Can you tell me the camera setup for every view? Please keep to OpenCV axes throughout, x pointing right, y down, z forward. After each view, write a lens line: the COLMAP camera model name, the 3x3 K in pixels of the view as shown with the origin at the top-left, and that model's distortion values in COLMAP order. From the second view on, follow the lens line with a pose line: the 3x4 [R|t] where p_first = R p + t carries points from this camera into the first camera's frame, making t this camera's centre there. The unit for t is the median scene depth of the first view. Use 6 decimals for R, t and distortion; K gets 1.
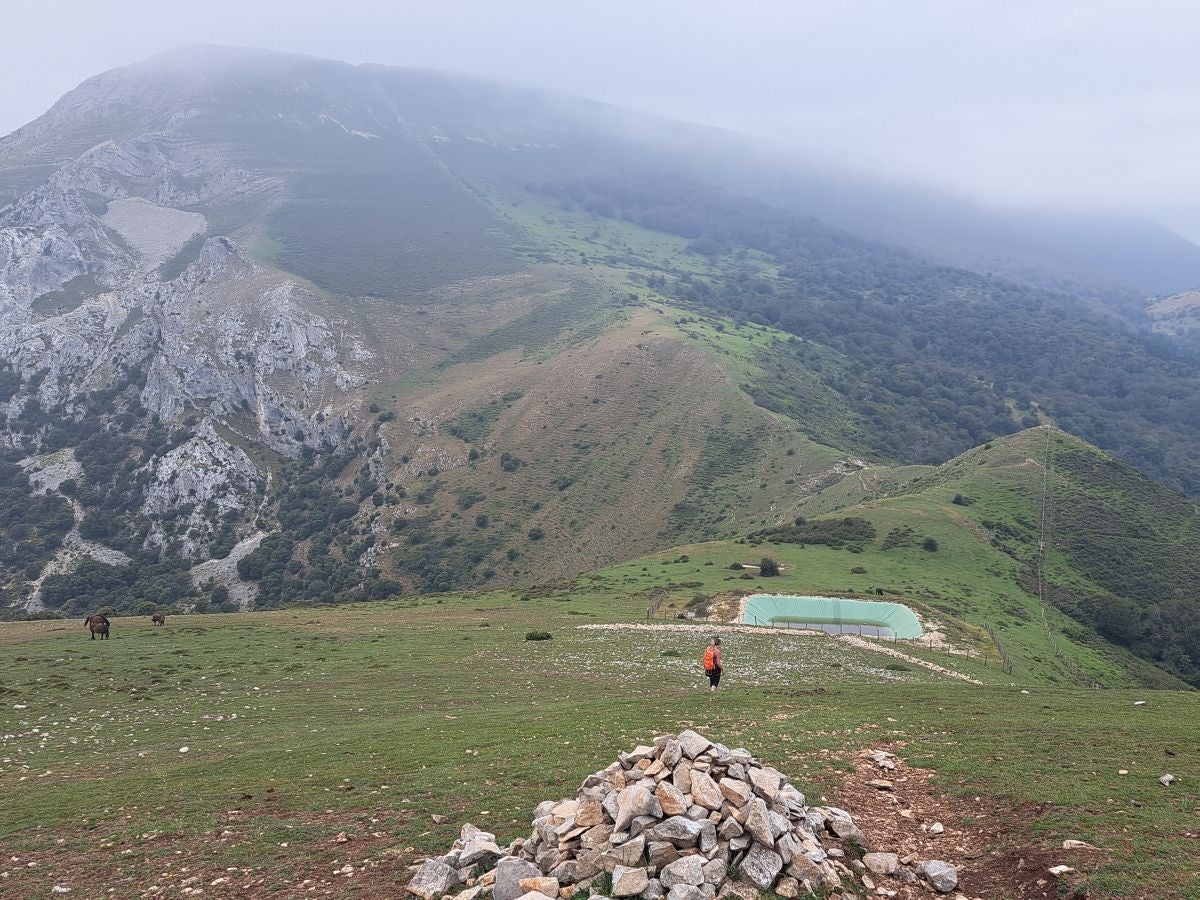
lens RADIAL K [[874.5, 0, 596.7], [0, 874.5, 457.4], [0, 0, 1]] dist [0.085020, -0.129231]
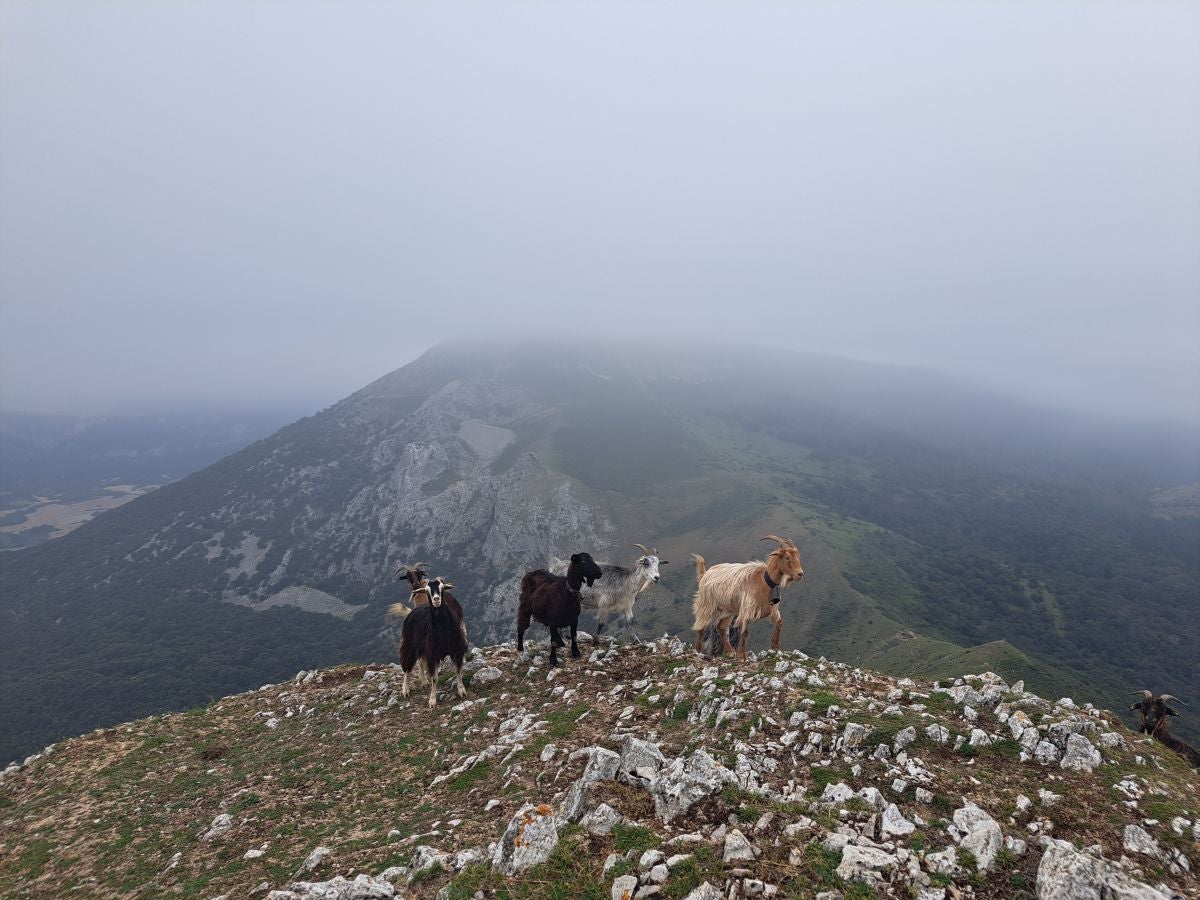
lens RADIAL K [[857.6, 0, 604.6], [0, 857.6, 414.3], [0, 0, 1]] dist [0.087242, -0.132181]
pose [[0.992221, 0.049727, -0.114123, -0.098054], [-0.059340, 0.994828, -0.082440, -0.194683], [0.109433, 0.088571, 0.990040, -0.620081]]
